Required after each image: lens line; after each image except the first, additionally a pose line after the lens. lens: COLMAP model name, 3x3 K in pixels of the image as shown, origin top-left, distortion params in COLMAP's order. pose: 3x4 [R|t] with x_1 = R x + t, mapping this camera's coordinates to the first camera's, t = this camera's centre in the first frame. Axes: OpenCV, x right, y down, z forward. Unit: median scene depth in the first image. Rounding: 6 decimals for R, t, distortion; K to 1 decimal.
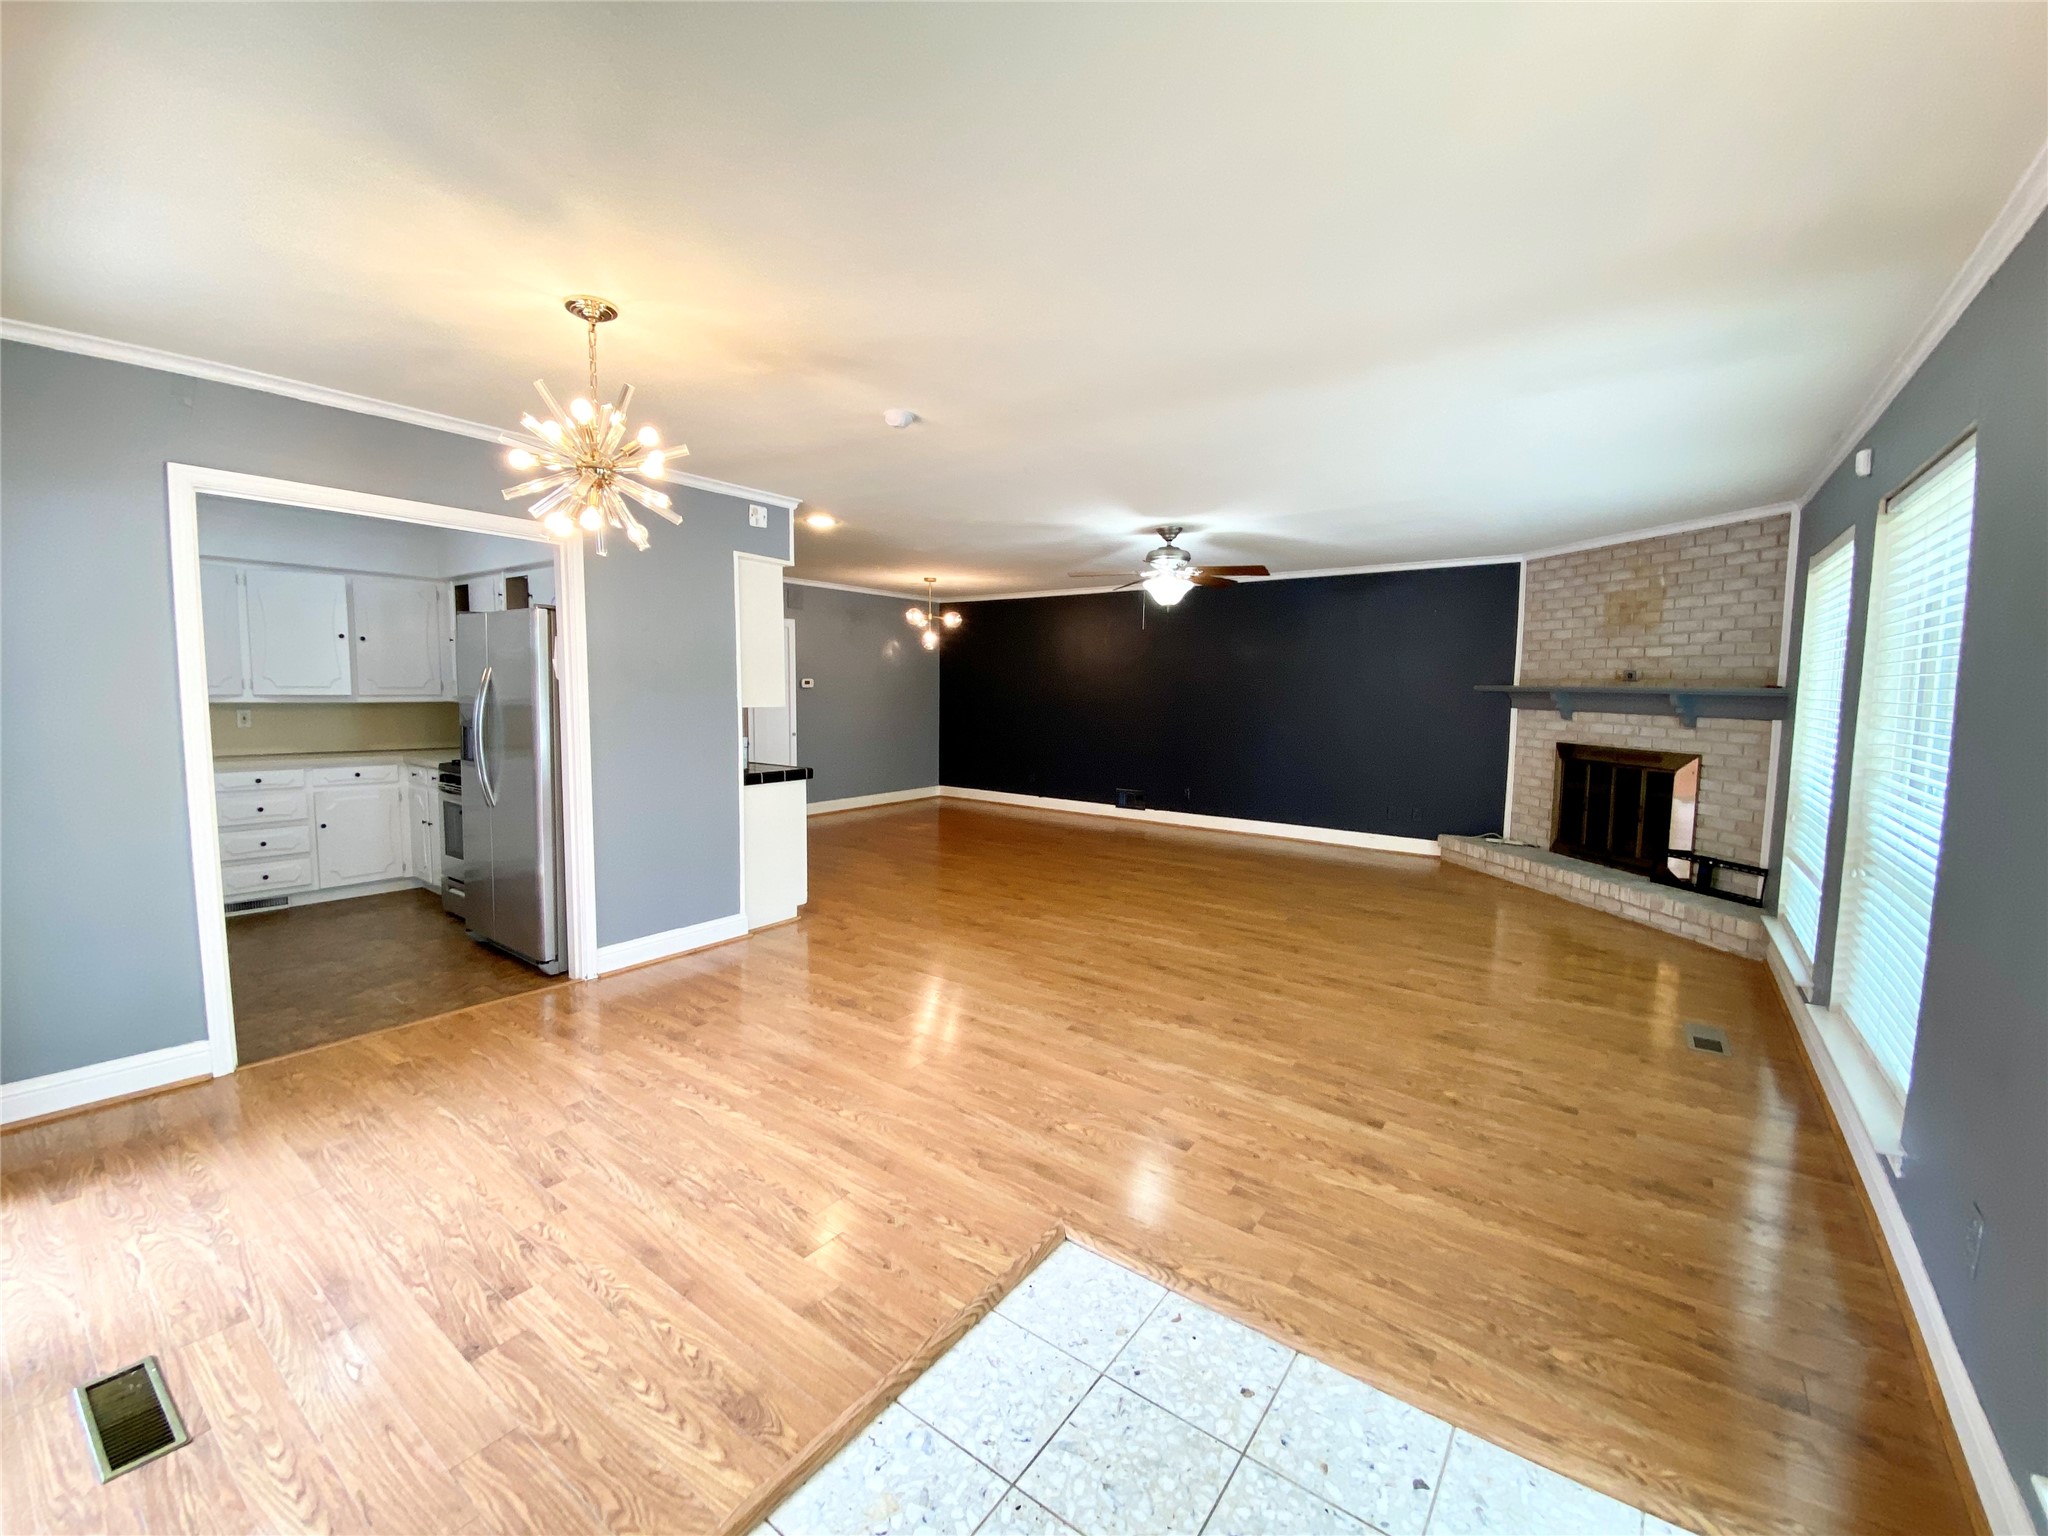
lens RADIAL K [[848.3, 0, 1023.5], [0, 848.3, 760.0], [0, 0, 1]] dist [0.001036, -0.000277]
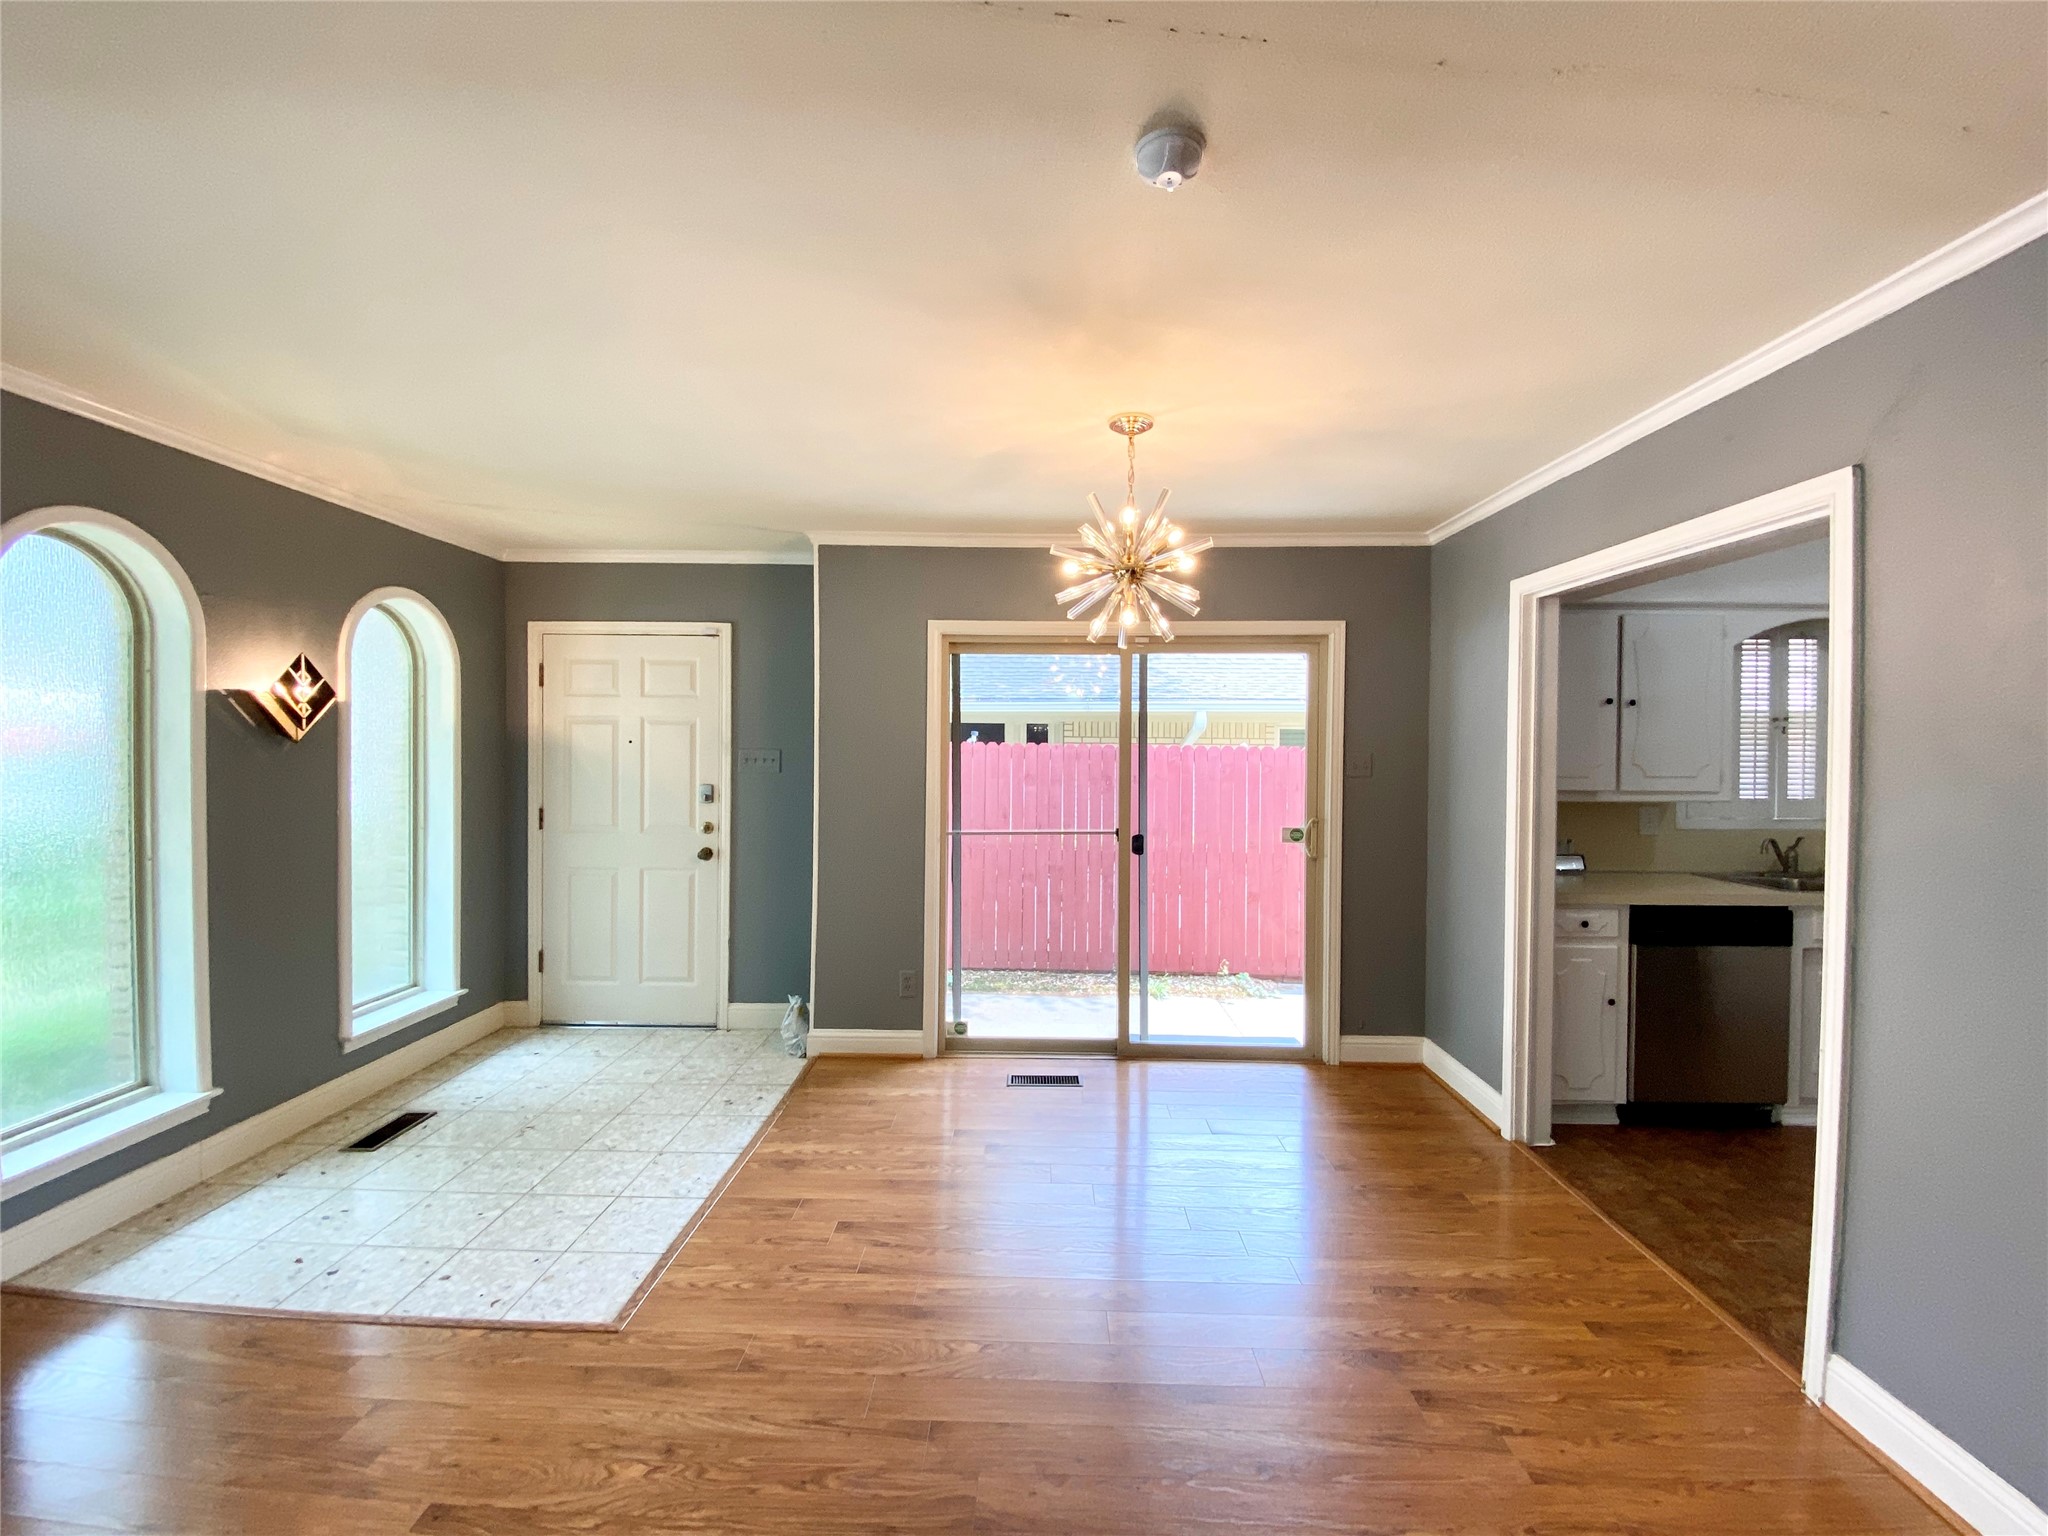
lens RADIAL K [[848.3, 0, 1013.7], [0, 848.3, 757.4], [0, 0, 1]] dist [0.001036, -0.000277]
pose [[-0.822975, -0.011363, -0.567964, 0.194387], [-0.065928, 0.994955, 0.075624, -0.161040], [0.564239, 0.099681, -0.819572, 1.676617]]
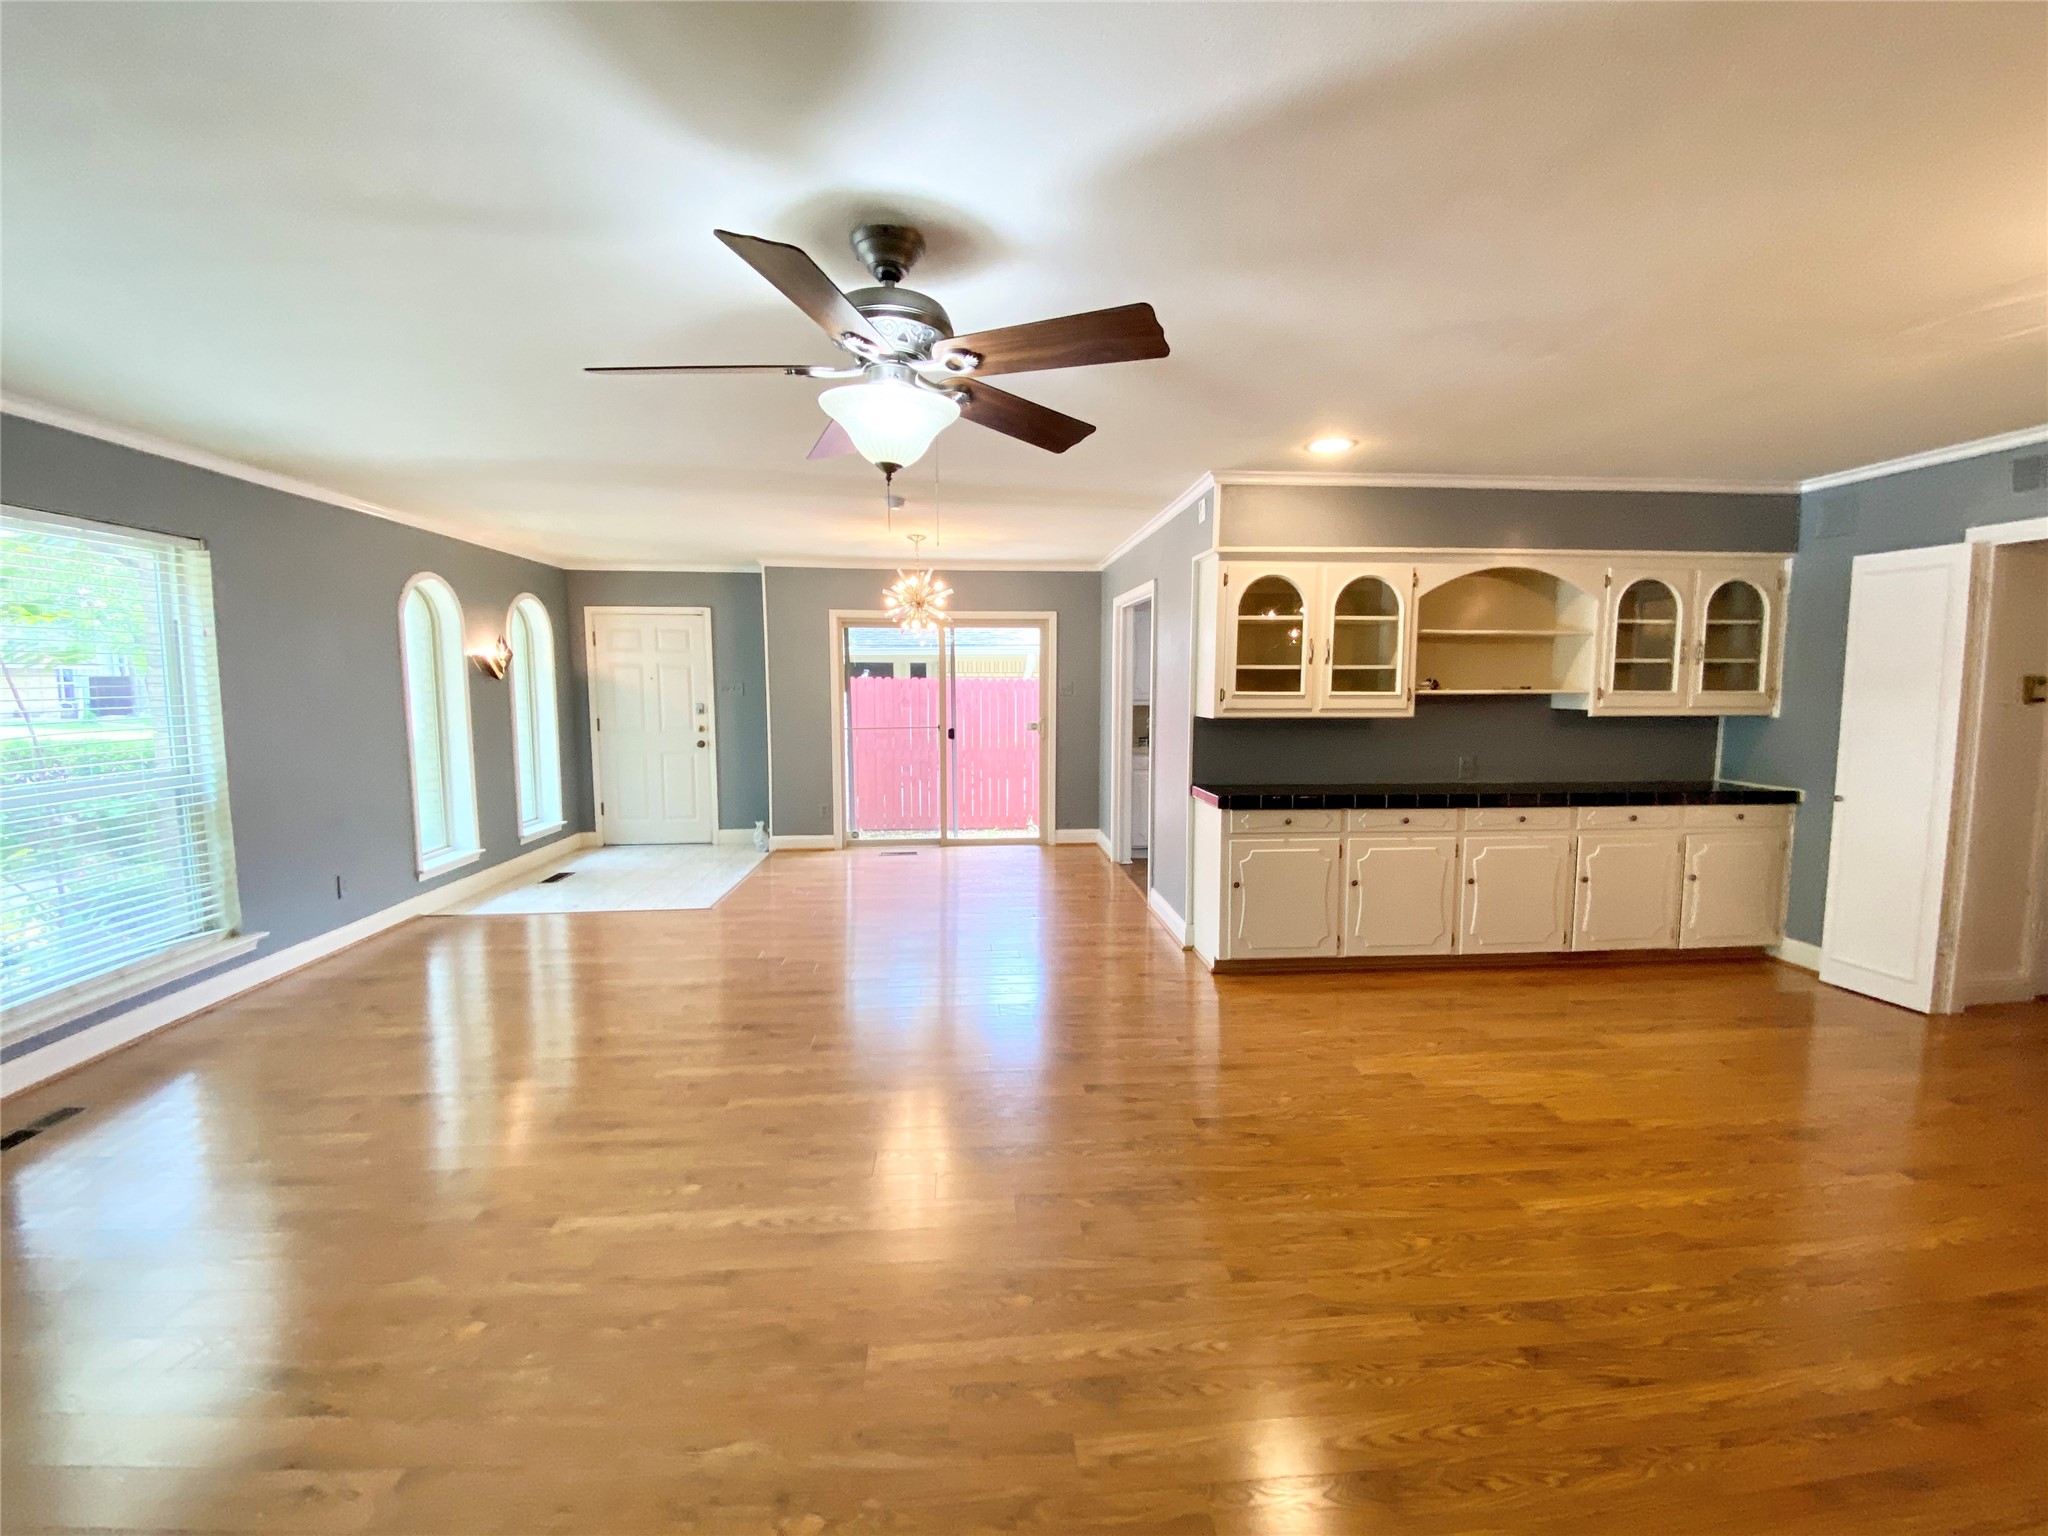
lens RADIAL K [[848.3, 0, 1040.7], [0, 848.3, 770.7], [0, 0, 1]] dist [0.001036, -0.000277]
pose [[-0.741228, 0.057856, -0.668755, 0.711379], [-0.066853, 0.984962, 0.159310, -0.235200], [0.667916, 0.162793, -0.726214, 2.652022]]
